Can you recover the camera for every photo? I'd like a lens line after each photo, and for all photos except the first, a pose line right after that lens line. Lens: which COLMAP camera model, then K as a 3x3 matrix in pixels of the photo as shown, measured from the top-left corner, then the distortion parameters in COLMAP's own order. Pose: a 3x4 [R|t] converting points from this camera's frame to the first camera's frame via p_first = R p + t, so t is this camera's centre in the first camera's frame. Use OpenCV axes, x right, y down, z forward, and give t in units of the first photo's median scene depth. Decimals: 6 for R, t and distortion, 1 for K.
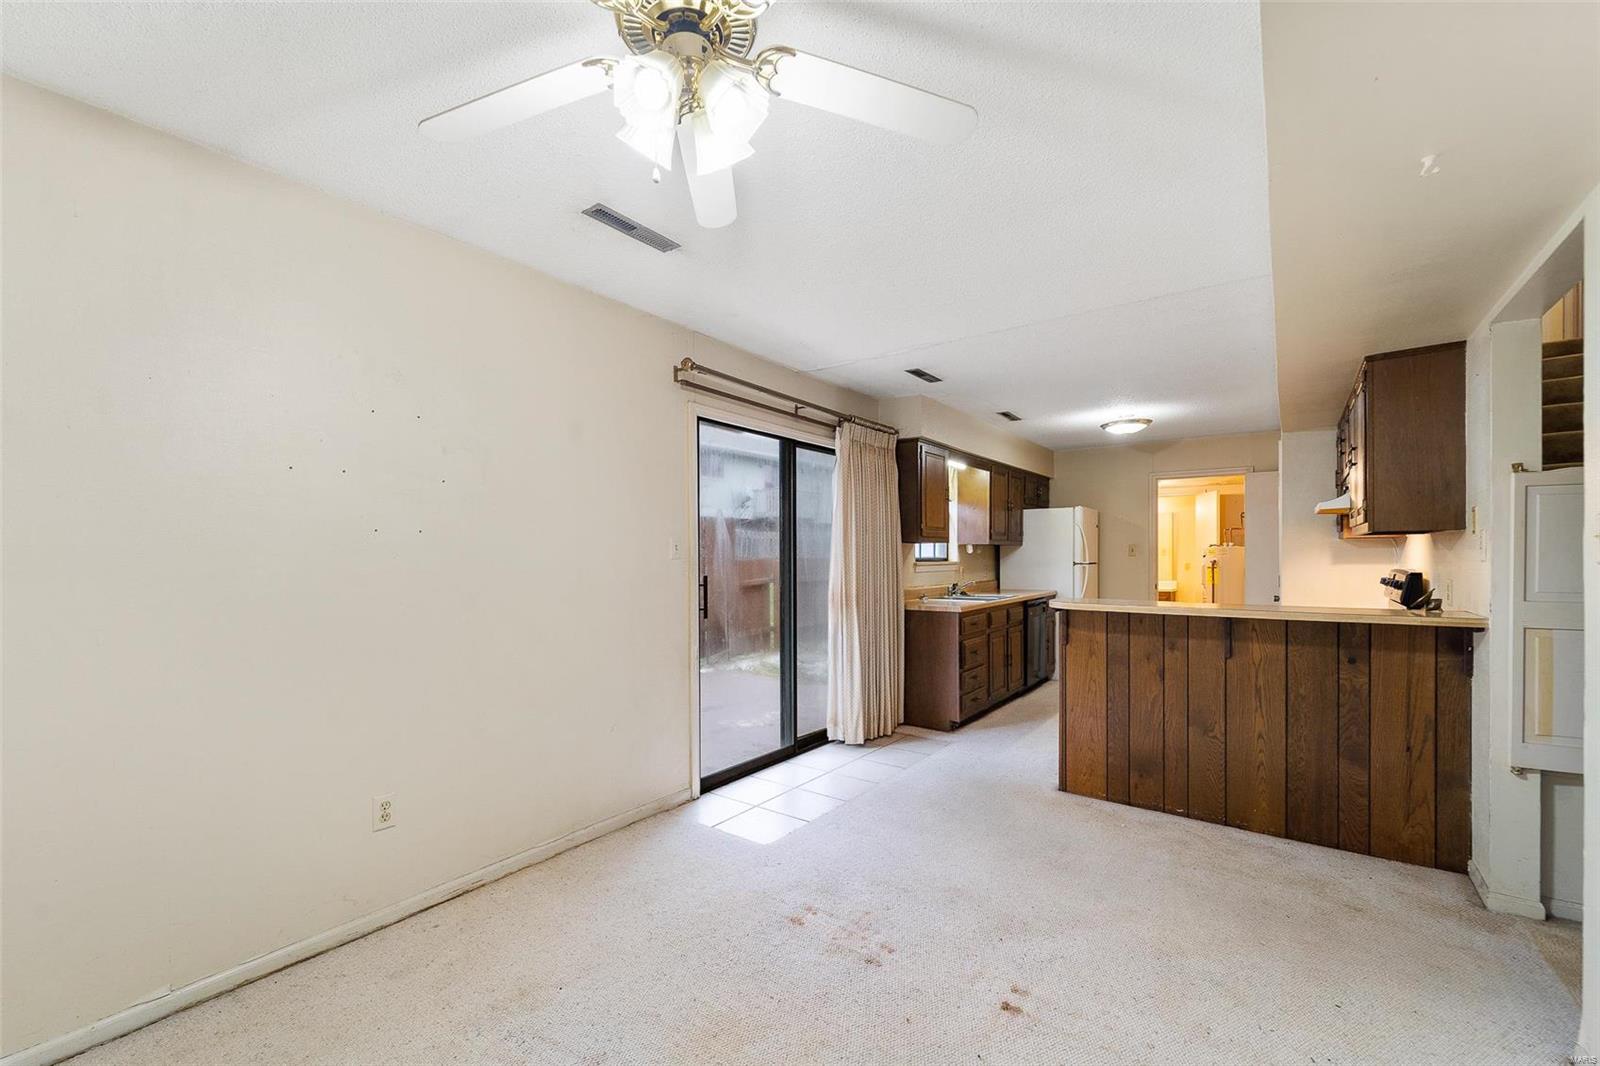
lens RADIAL K [[654.7, 0, 797.8], [0, 654.7, 562.4], [0, 0, 1]] dist [0.003073, -0.000720]
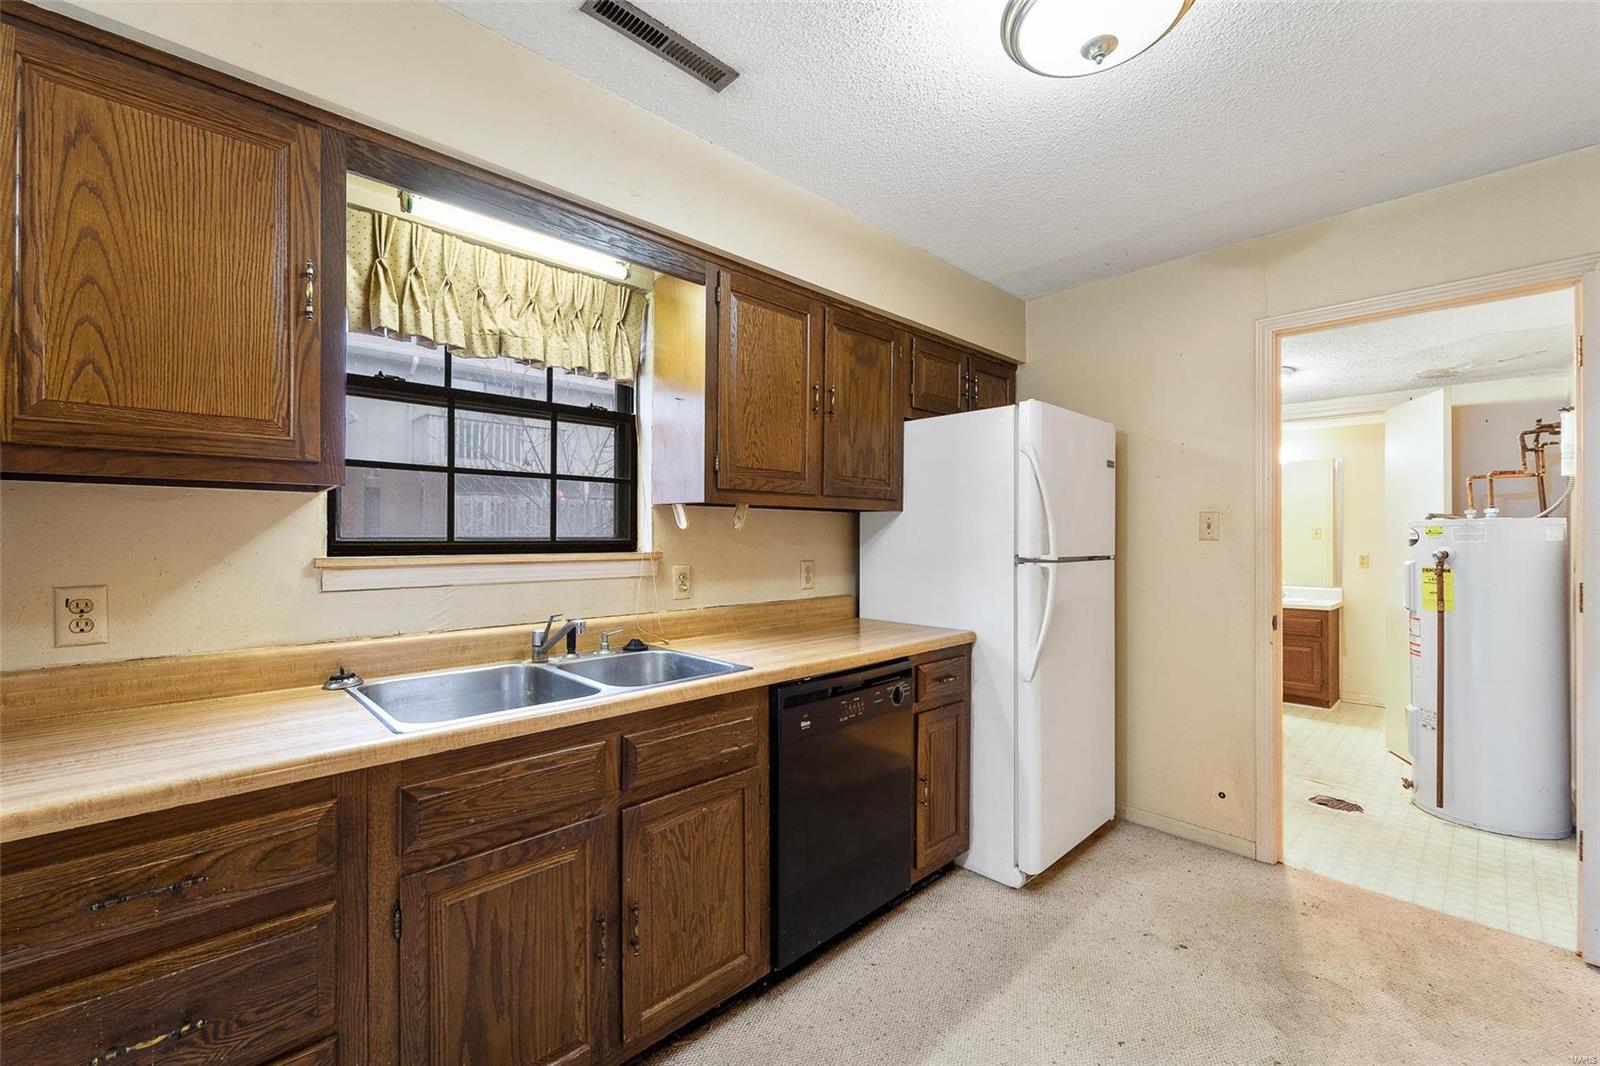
lens RADIAL K [[654.7, 0, 796.7], [0, 654.7, 532.3], [0, 0, 1]] dist [0.003073, -0.000720]
pose [[0.985367, 0.004441, -0.170387, 0.397291], [-0.007537, 0.999818, -0.017525, -0.006961], [0.170278, 0.018553, 0.985221, 0.680346]]
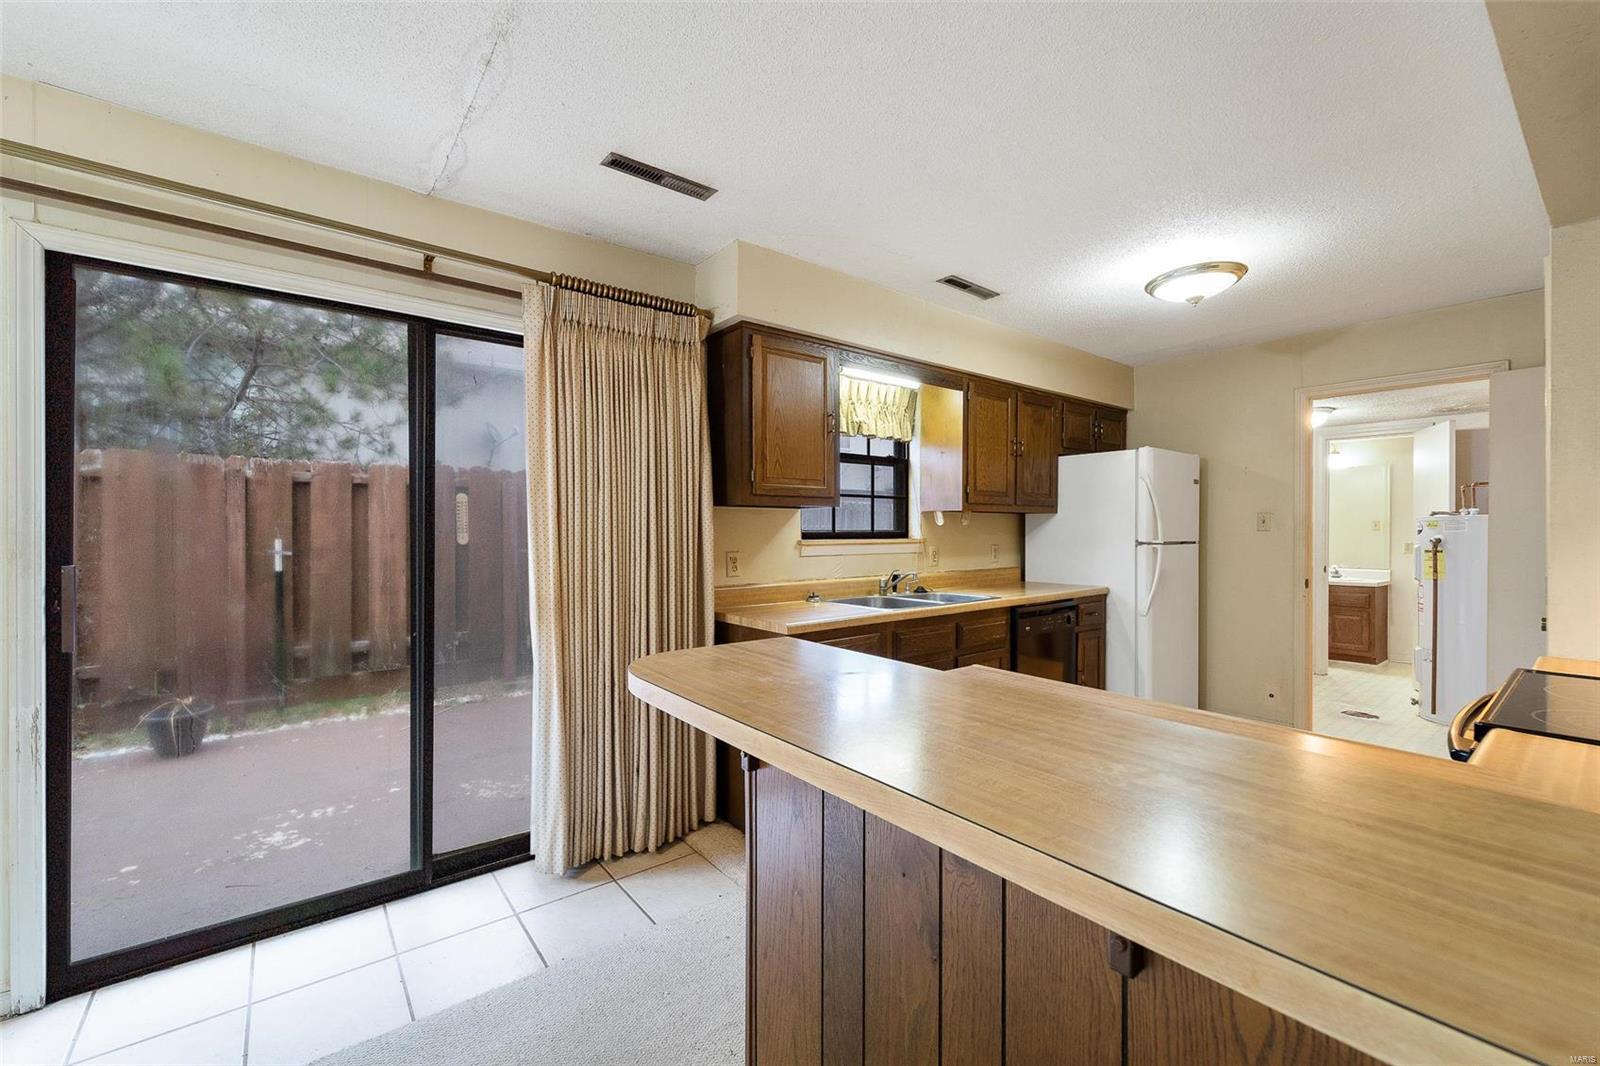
lens RADIAL K [[654.7, 0, 797.4], [0, 654.7, 533.0], [0, 0, 1]] dist [0.003073, -0.000720]
pose [[0.965880, 0.002357, -0.258981, 0.302637], [-0.004622, 0.999956, -0.008138, -0.001320], [0.258950, 0.009057, 0.965848, 0.372477]]
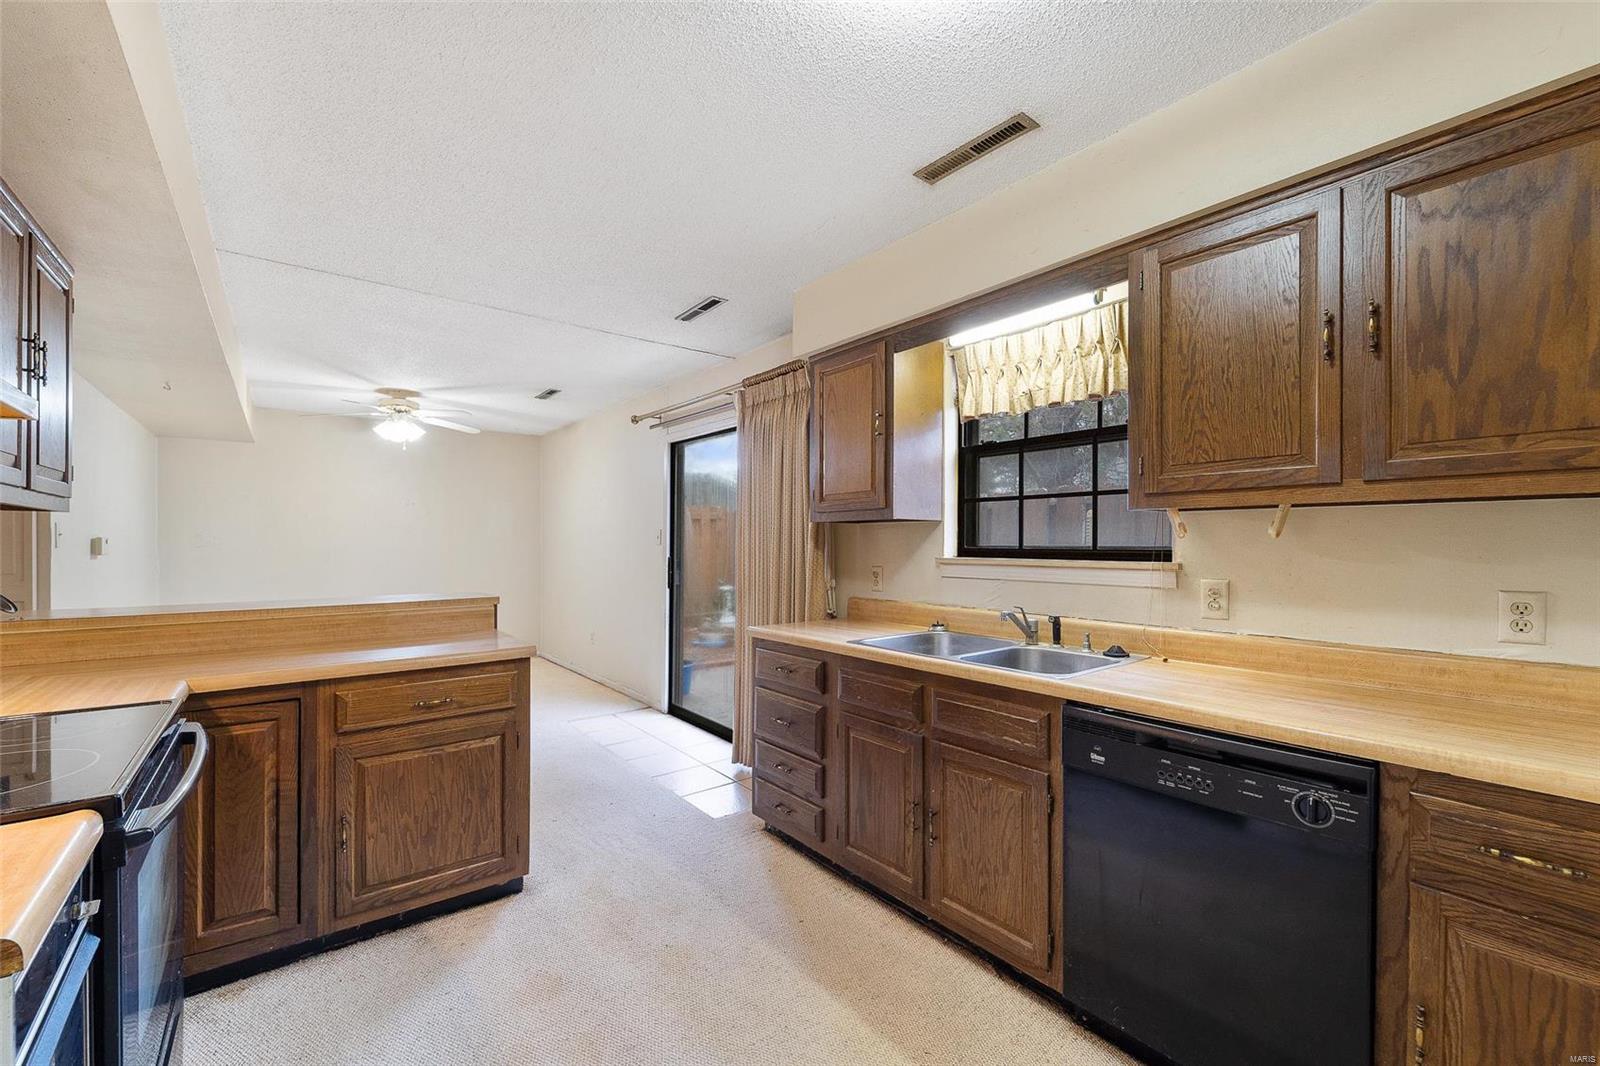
lens RADIAL K [[654.7, 0, 795.8], [0, 654.7, 542.2], [0, 0, 1]] dist [0.003073, -0.000720]
pose [[-0.261225, 0.004129, -0.965269, 0.643538], [-0.010800, 0.999916, 0.007199, -0.012865], [0.965217, 0.012305, -0.261159, 0.932167]]
